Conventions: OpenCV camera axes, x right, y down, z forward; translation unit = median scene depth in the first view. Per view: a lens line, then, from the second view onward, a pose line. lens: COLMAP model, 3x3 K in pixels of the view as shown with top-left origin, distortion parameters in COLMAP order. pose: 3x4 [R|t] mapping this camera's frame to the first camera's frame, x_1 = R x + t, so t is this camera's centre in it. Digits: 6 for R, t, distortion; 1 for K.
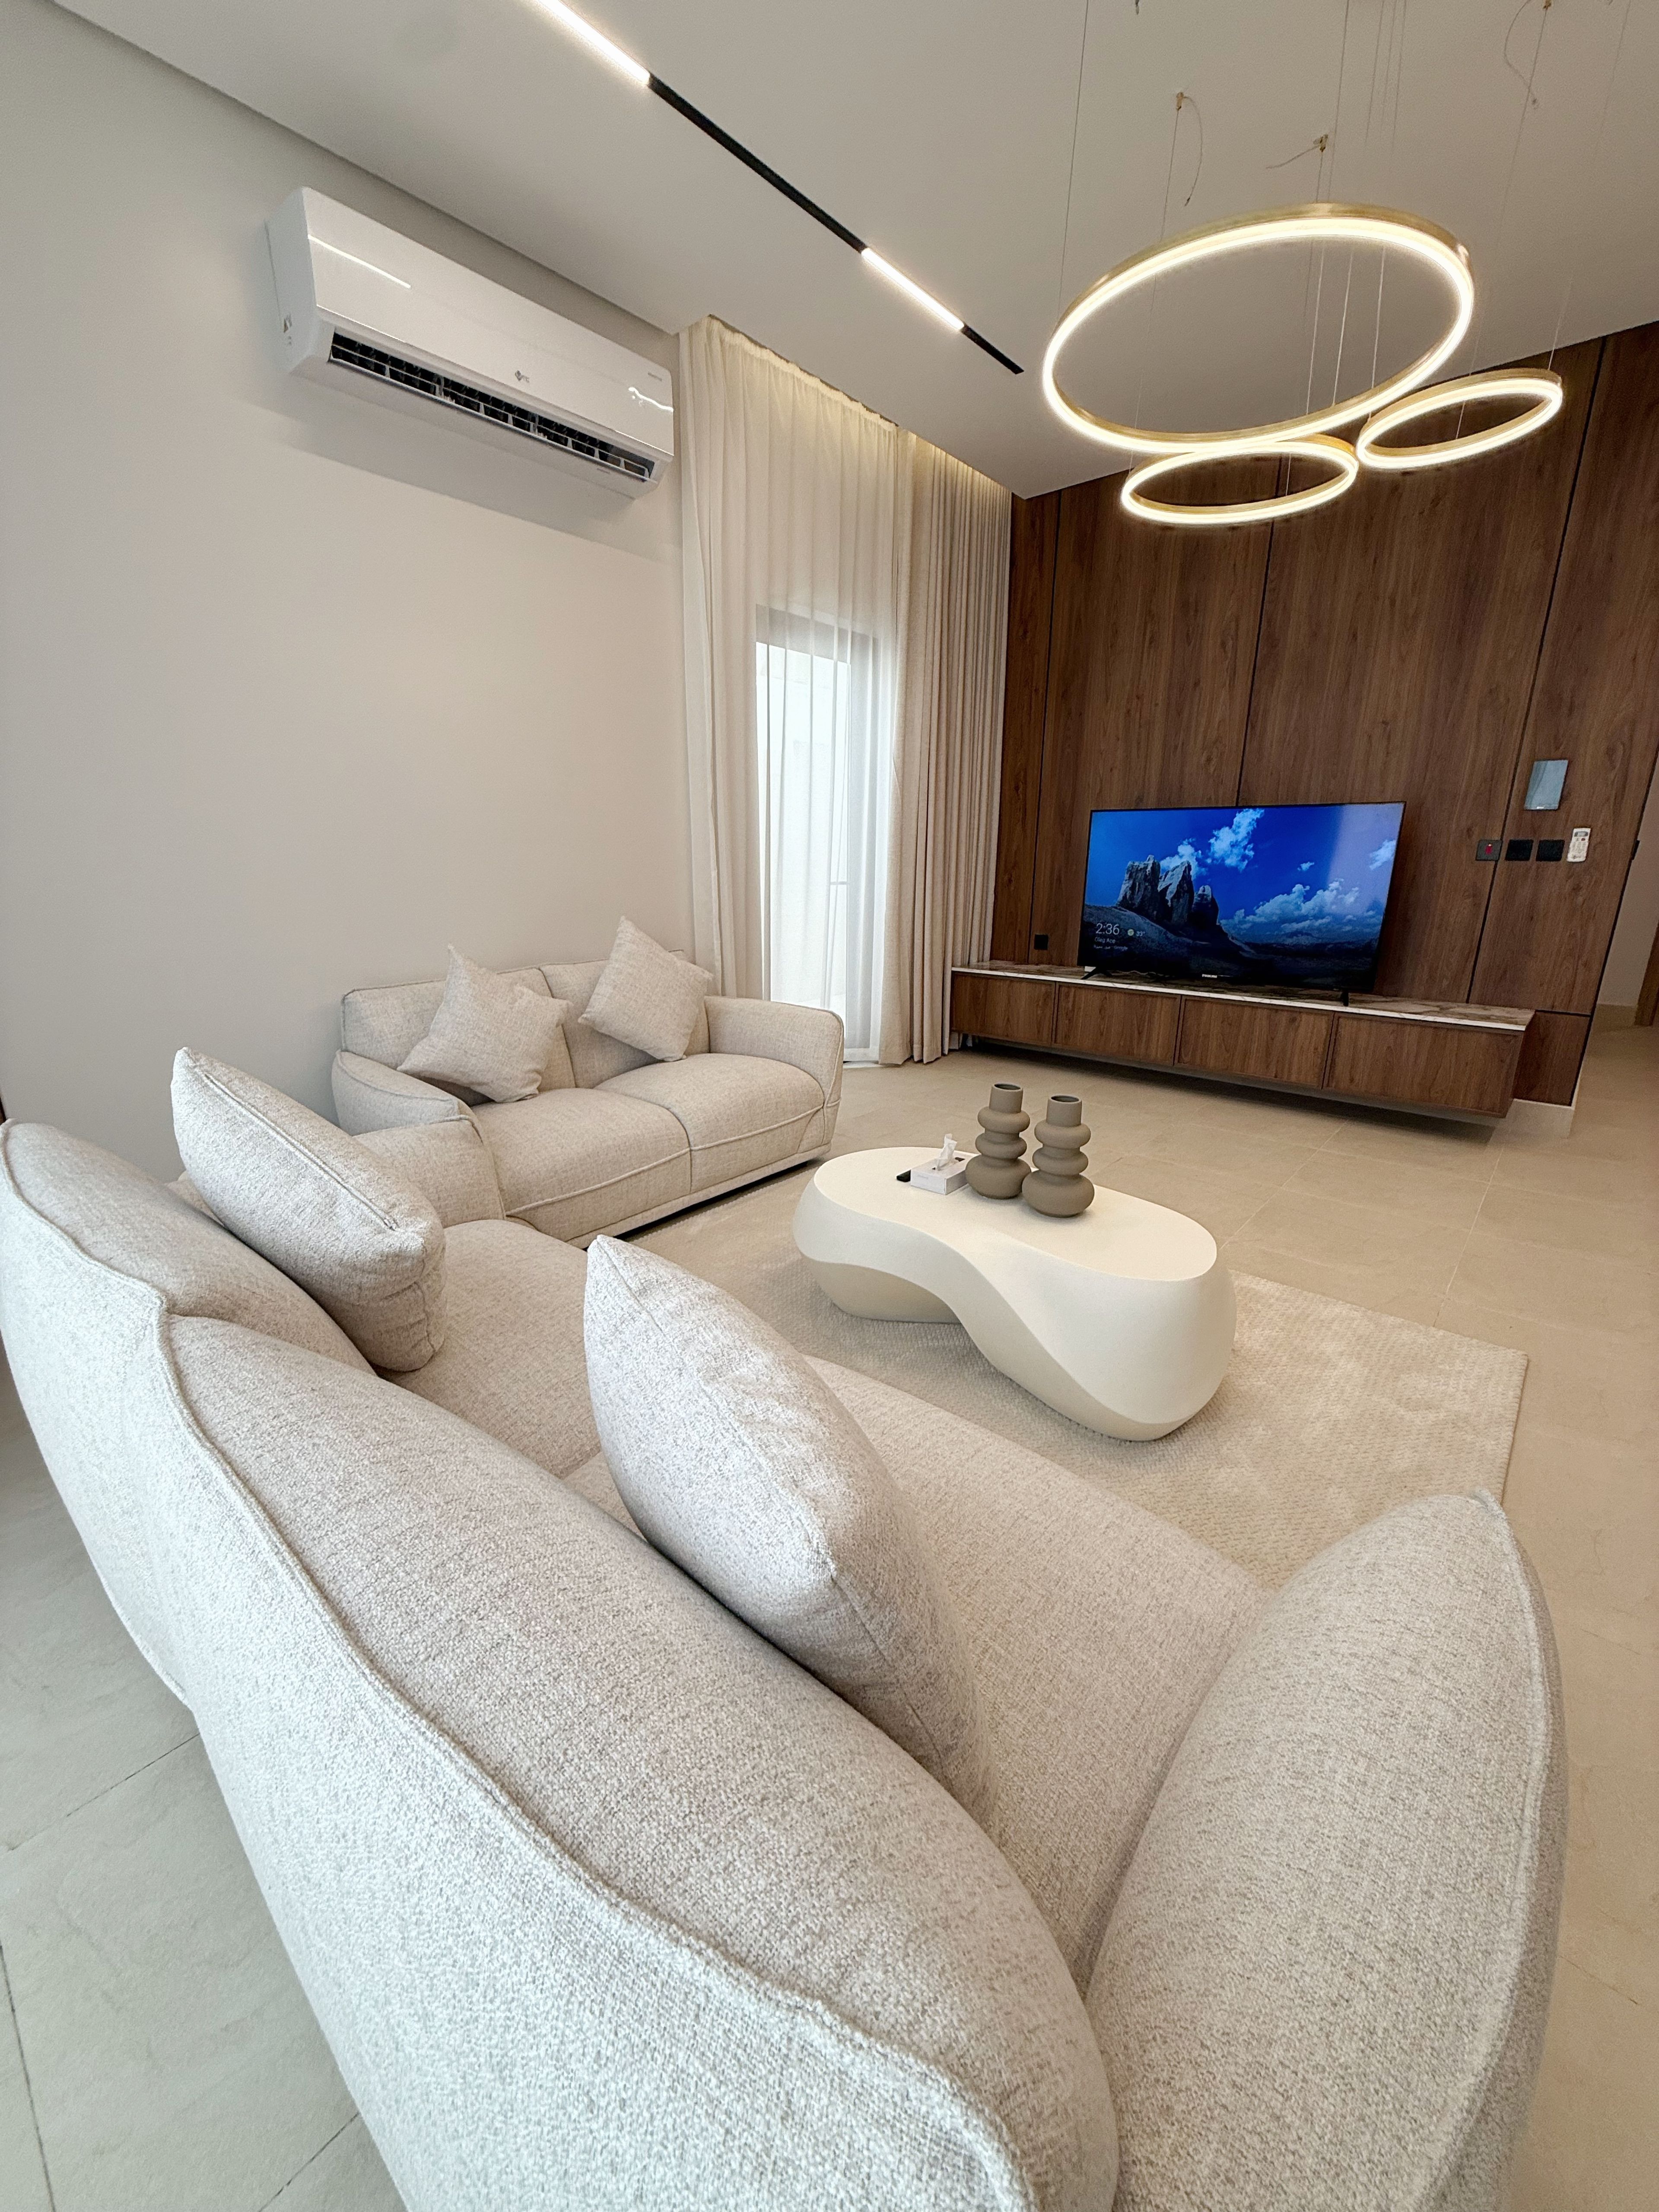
lens RADIAL K [[884.5, 0, 819.8], [0, 884.5, 1091.3], [0, 0, 1]] dist [0.003258, 0.001381]
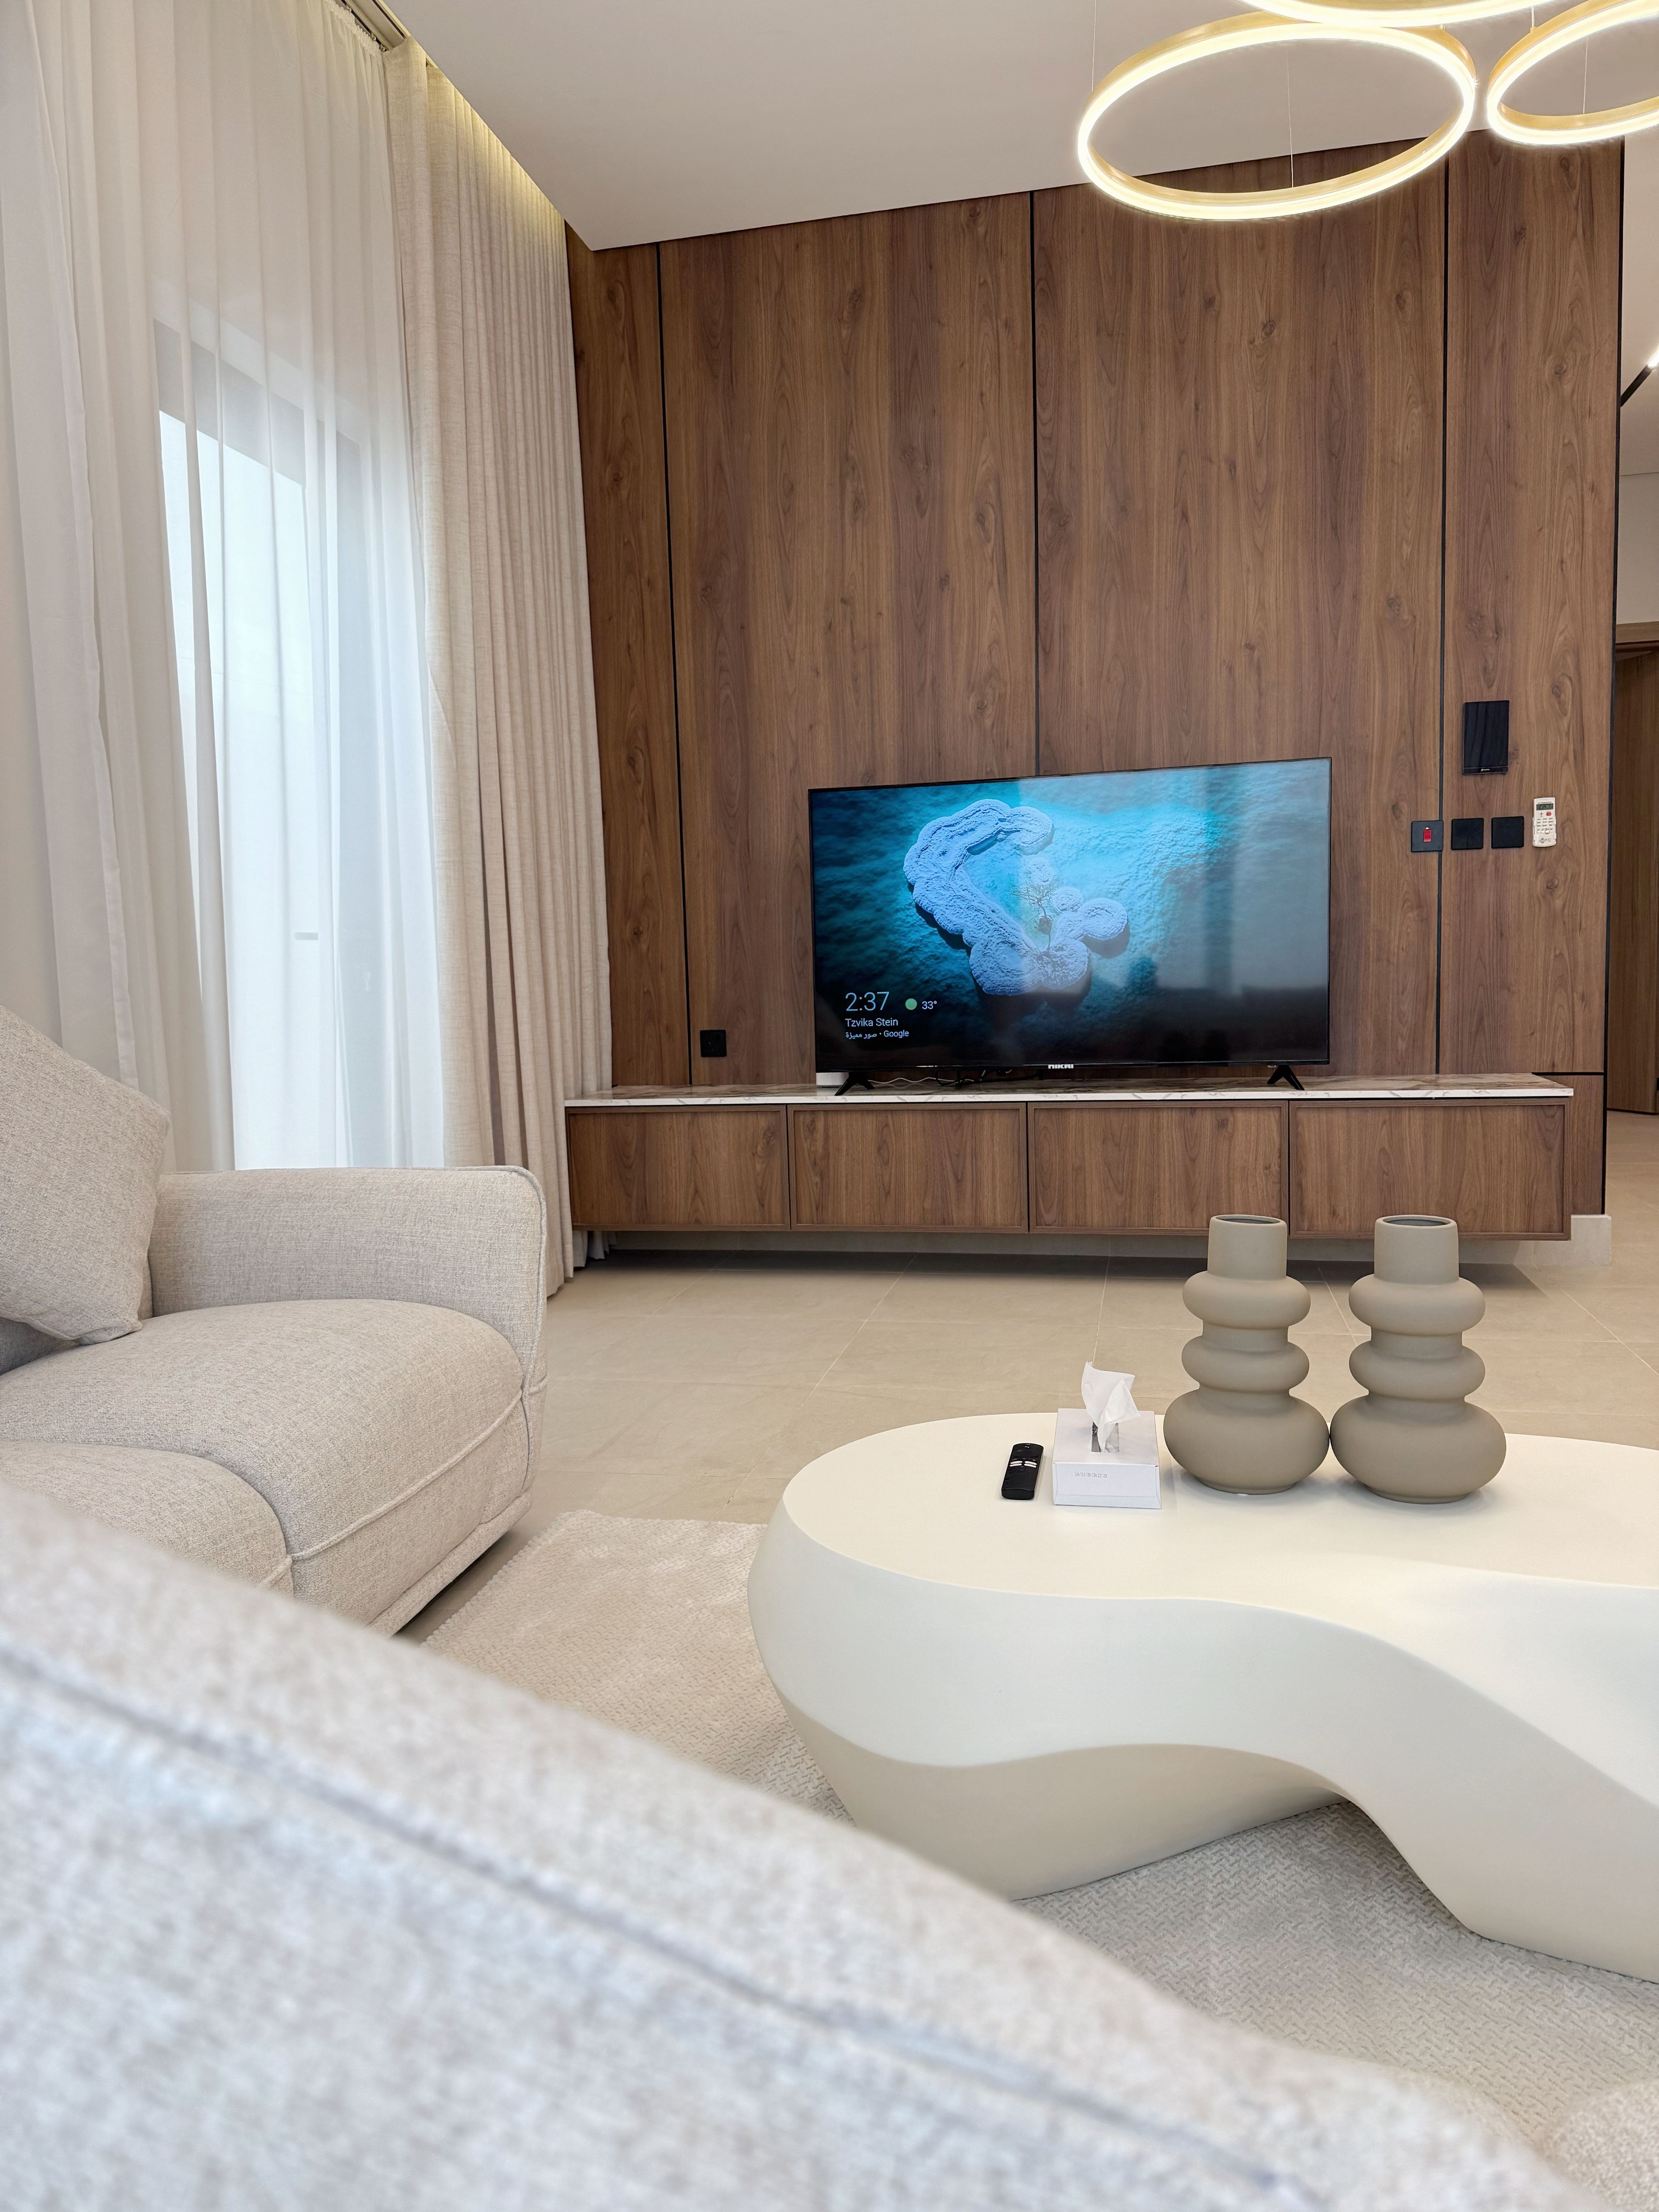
lens RADIAL K [[1551.3, 0, 827.9], [0, 1551.3, 1116.6], [0, 0, 1]] dist [0.024127, -0.022343]
pose [[0.874127, -0.078301, 0.479345, -0.177343], [0.158713, 0.978790, -0.129542, 0.005396], [-0.459034, 0.189314, 0.868014, 0.239945]]
